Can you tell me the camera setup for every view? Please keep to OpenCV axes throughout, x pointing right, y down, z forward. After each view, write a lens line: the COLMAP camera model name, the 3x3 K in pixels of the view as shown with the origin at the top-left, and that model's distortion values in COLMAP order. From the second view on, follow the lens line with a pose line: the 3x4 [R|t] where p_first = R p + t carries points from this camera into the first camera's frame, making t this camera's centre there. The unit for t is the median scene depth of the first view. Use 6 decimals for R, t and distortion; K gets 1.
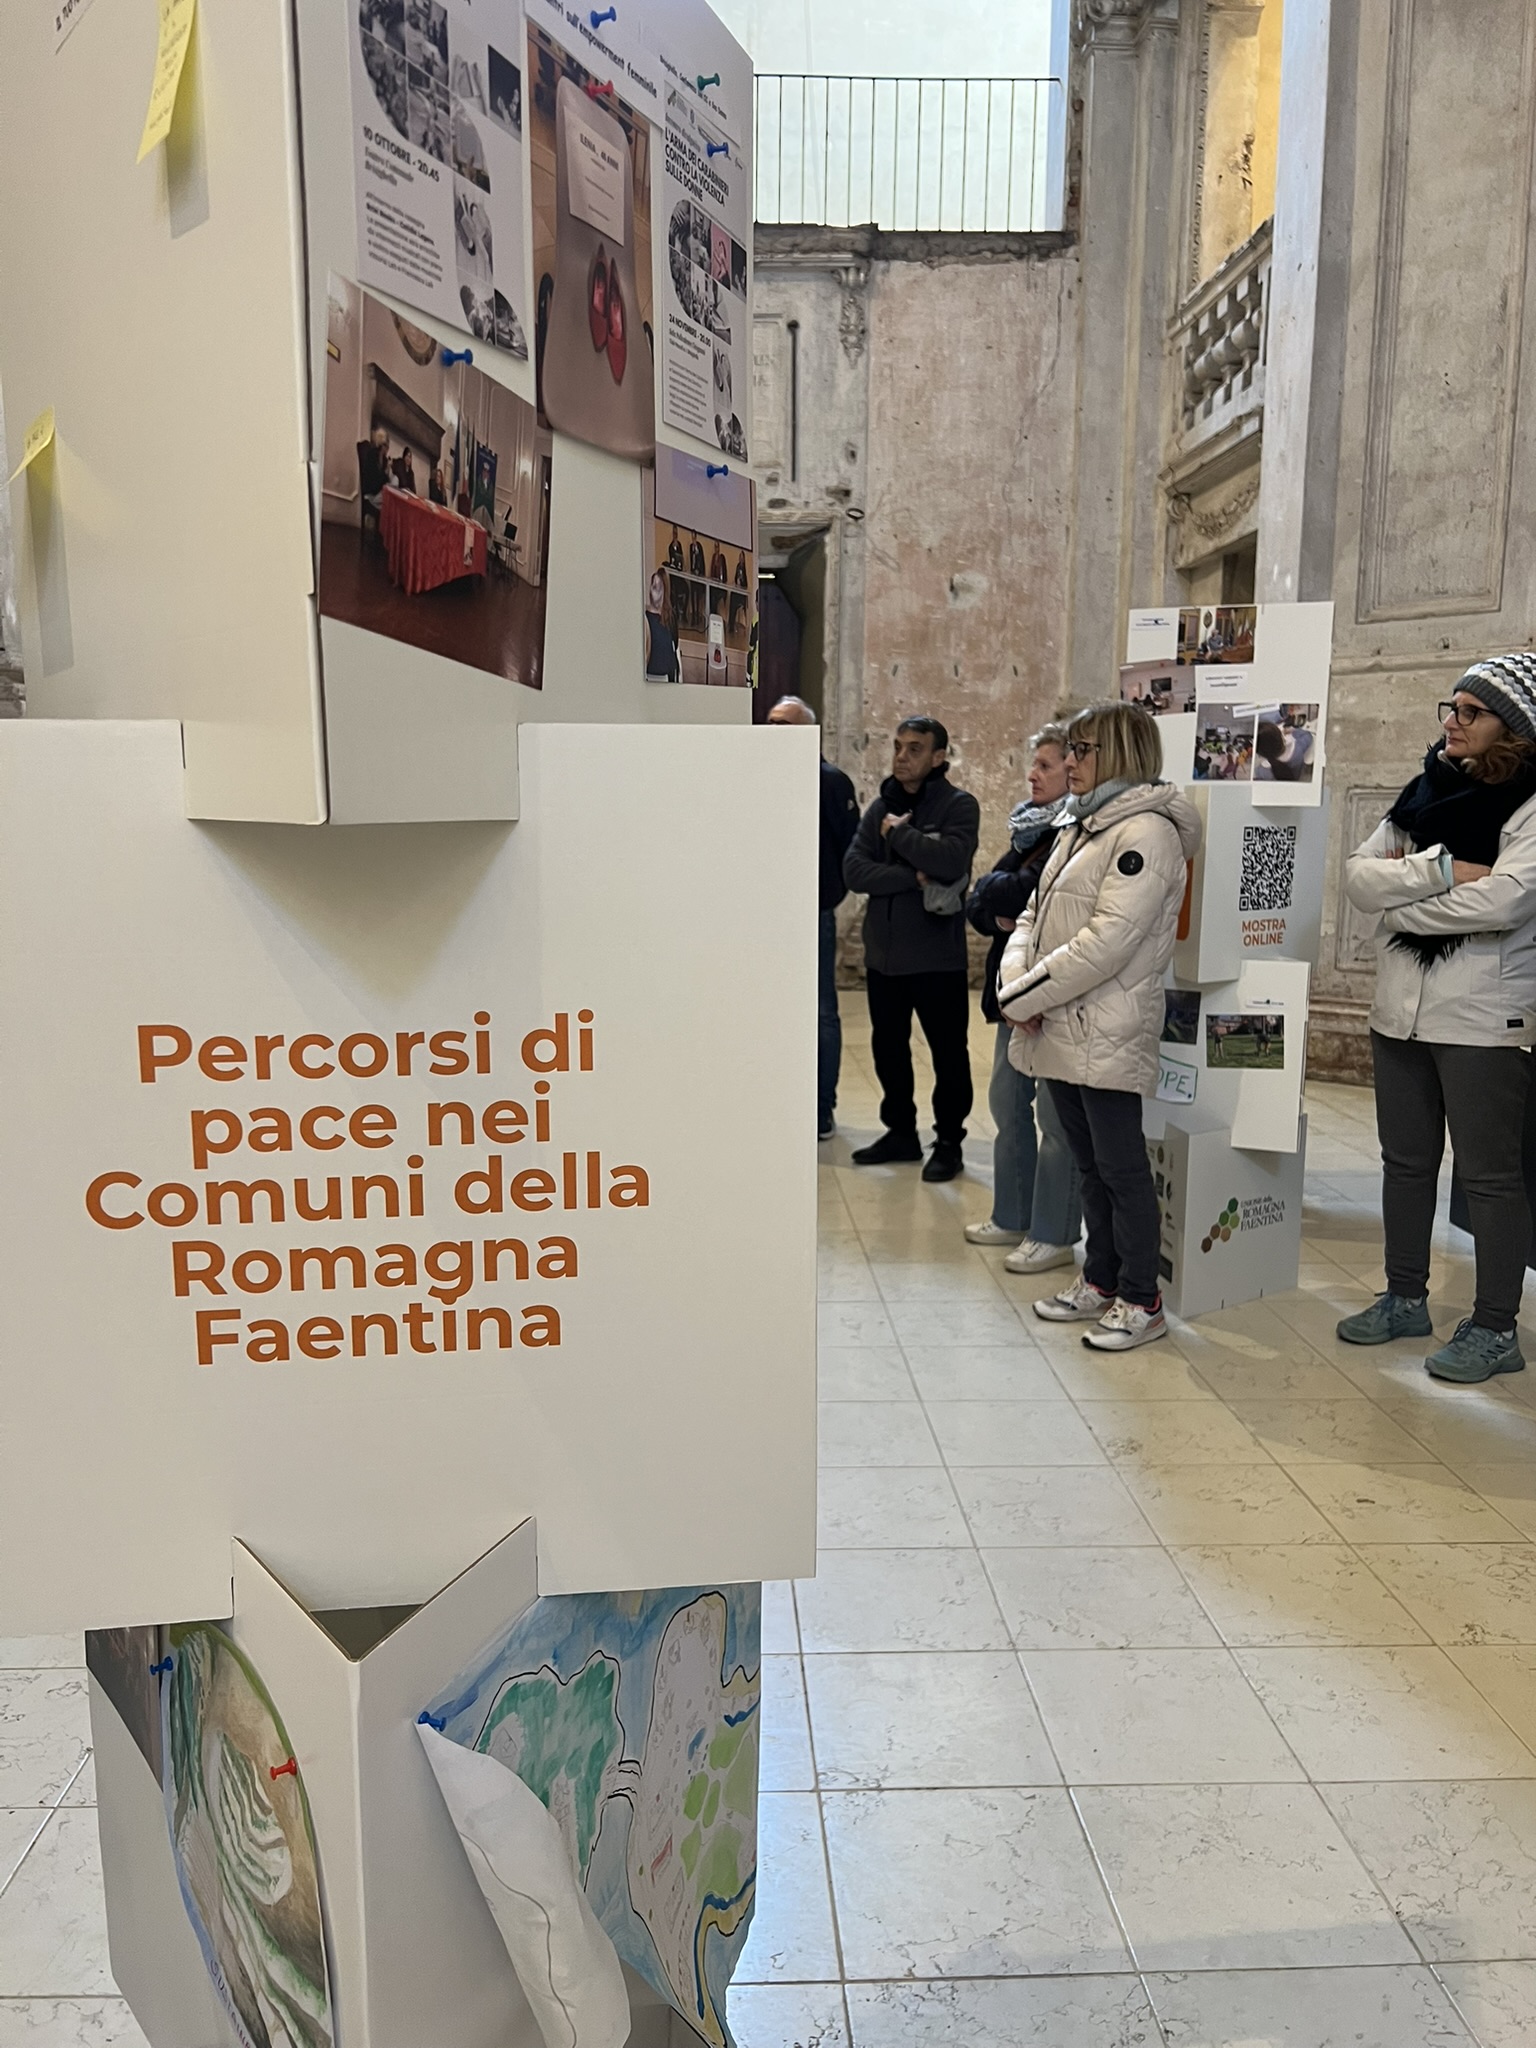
lens RADIAL K [[1560.0, 0, 763.2], [0, 1560.0, 1032.8], [0, 0, 1]] dist [0.006506, -0.009000]
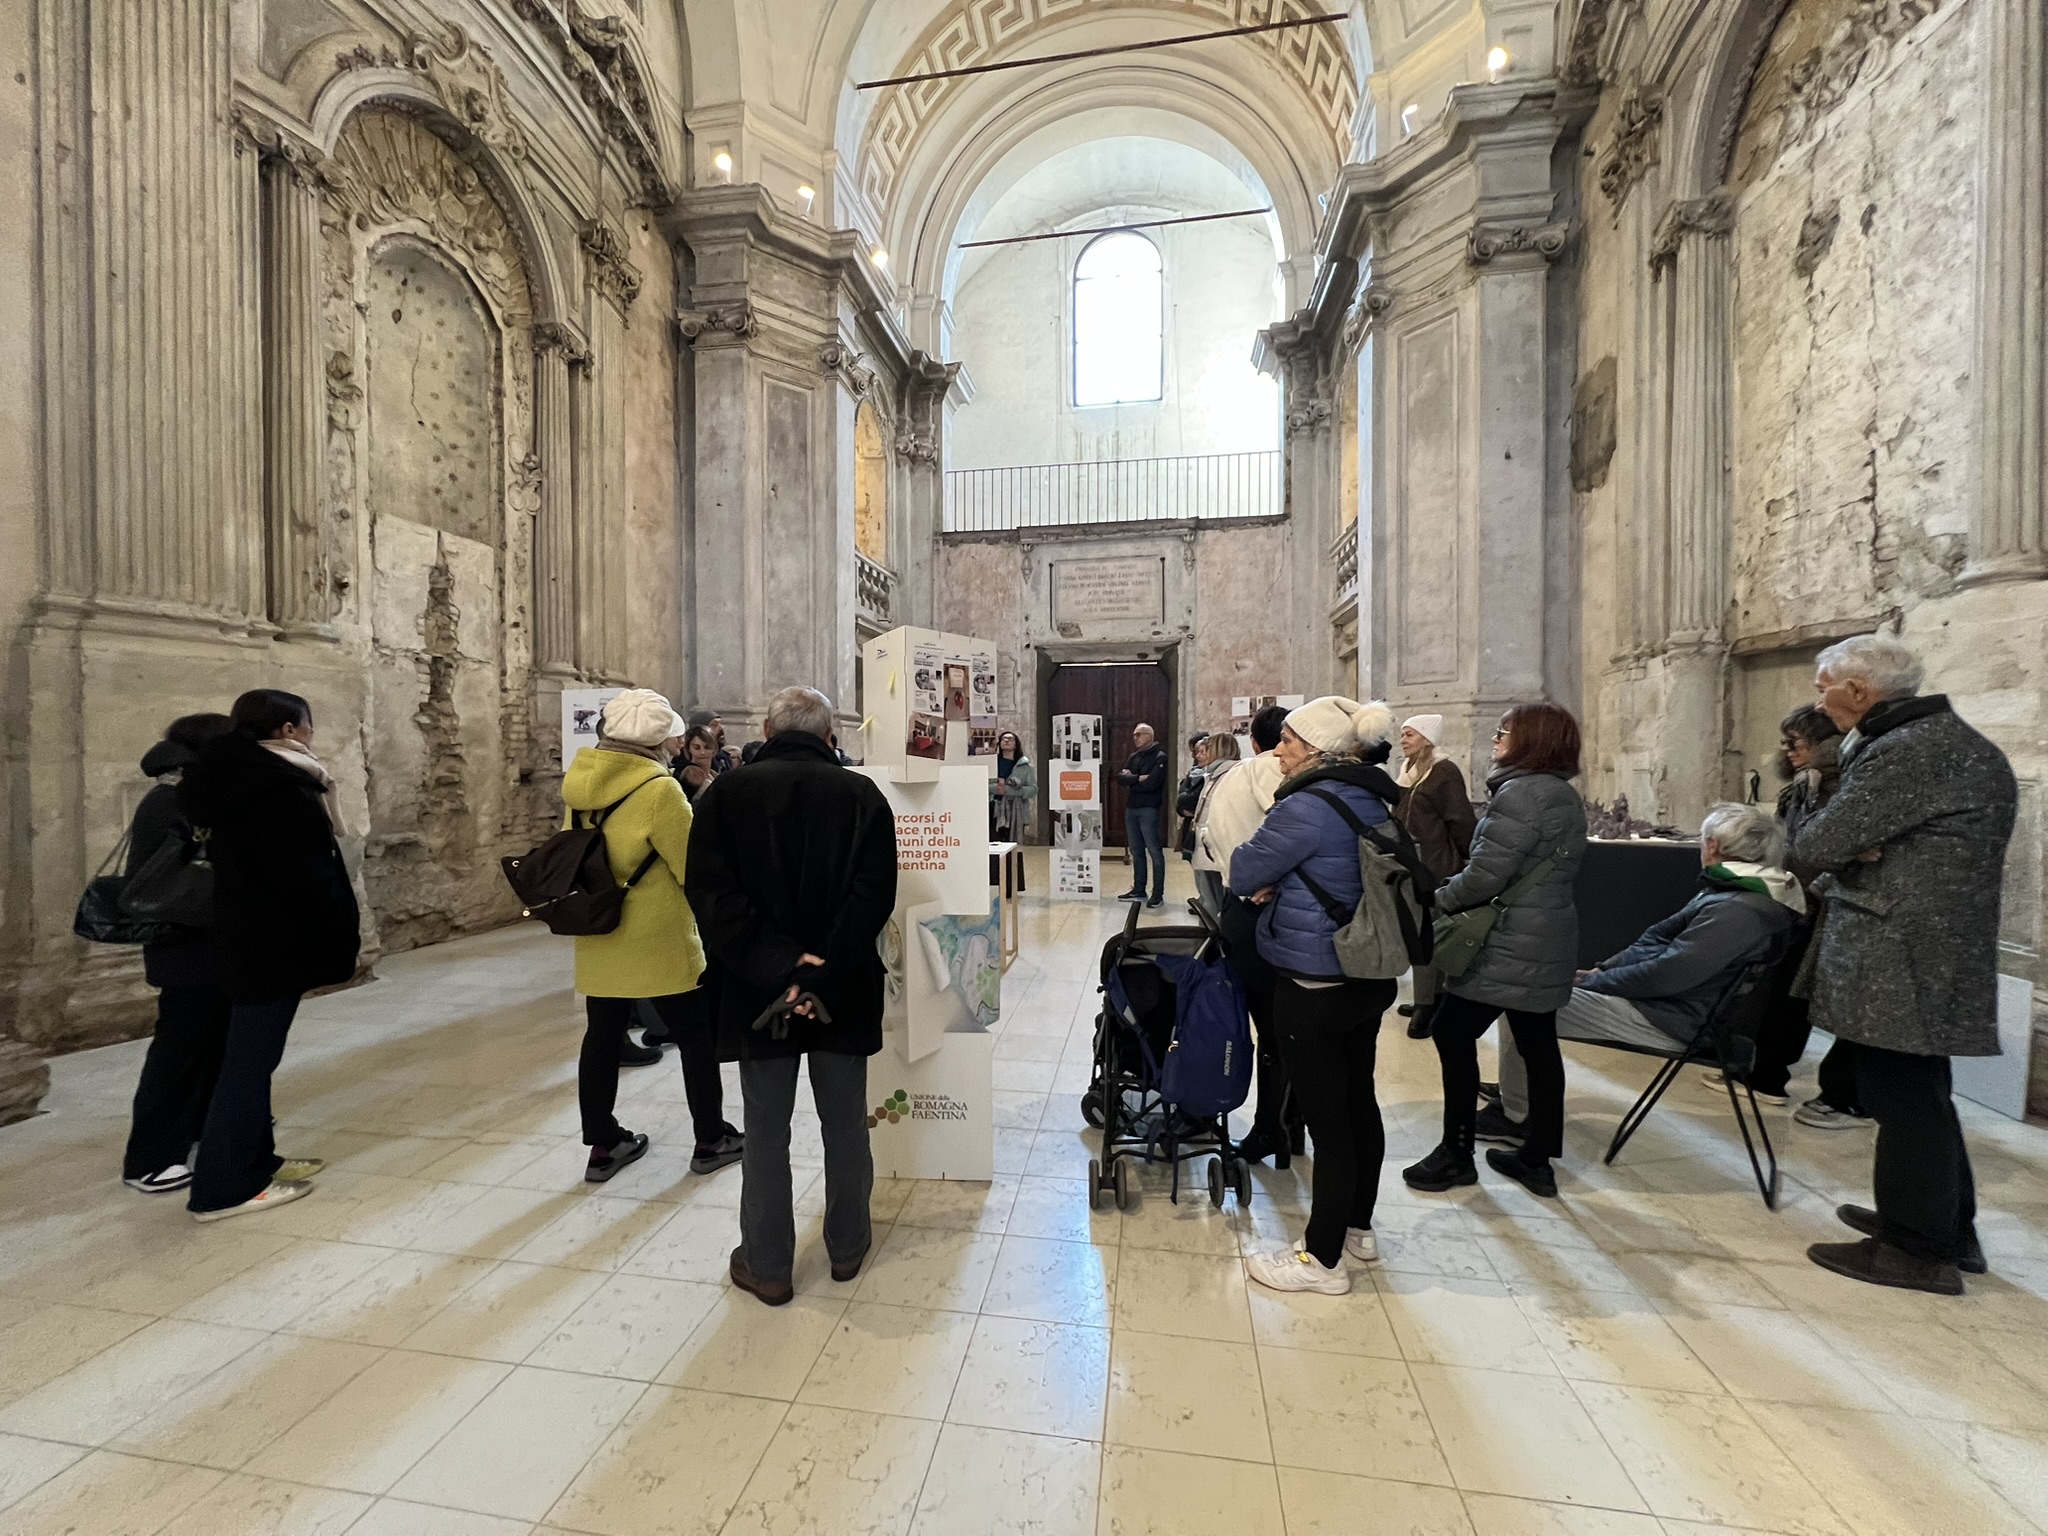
lens RADIAL K [[820.3, 0, 1025.7], [0, 820.3, 763.1], [0, 0, 1]] dist [-0.000452, 0.000002]
pose [[0.978271, 0.000865, -0.207326, 0.098993], [-0.029859, 0.990154, -0.136761, 0.026316], [0.205167, 0.139980, 0.968665, -0.243637]]
